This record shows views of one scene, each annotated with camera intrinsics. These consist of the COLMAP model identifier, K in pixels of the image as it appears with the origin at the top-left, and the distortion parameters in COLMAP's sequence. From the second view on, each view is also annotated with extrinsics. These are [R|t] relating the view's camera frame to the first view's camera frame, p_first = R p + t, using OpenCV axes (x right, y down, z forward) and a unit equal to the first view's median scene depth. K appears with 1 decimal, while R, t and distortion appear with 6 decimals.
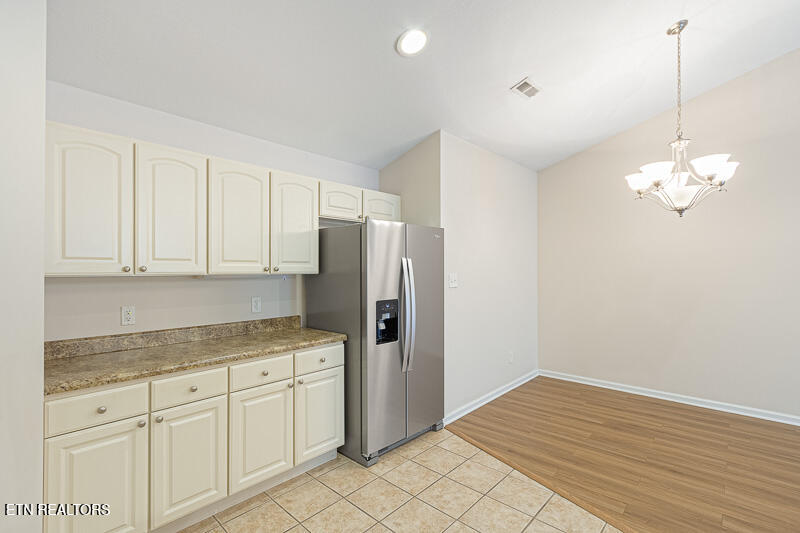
lens RADIAL K [[371.8, 0, 383.7], [0, 371.8, 268.6], [0, 0, 1]] dist [0.026092, 0.000129]
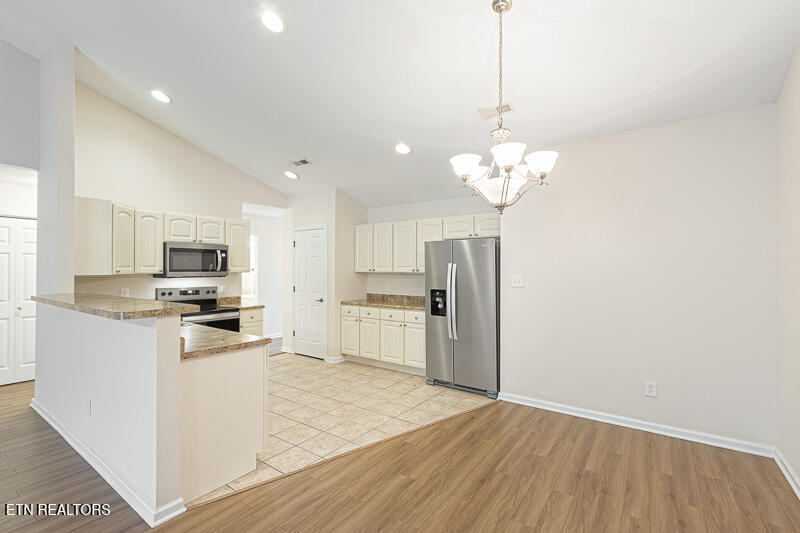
lens RADIAL K [[371.8, 0, 383.7], [0, 371.8, 268.6], [0, 0, 1]] dist [0.026092, 0.000129]
pose [[0.090098, -0.002517, -0.995930, 1.773317], [-0.000577, 0.999997, -0.002579, -0.002470], [0.995933, 0.000807, 0.090096, 0.685966]]
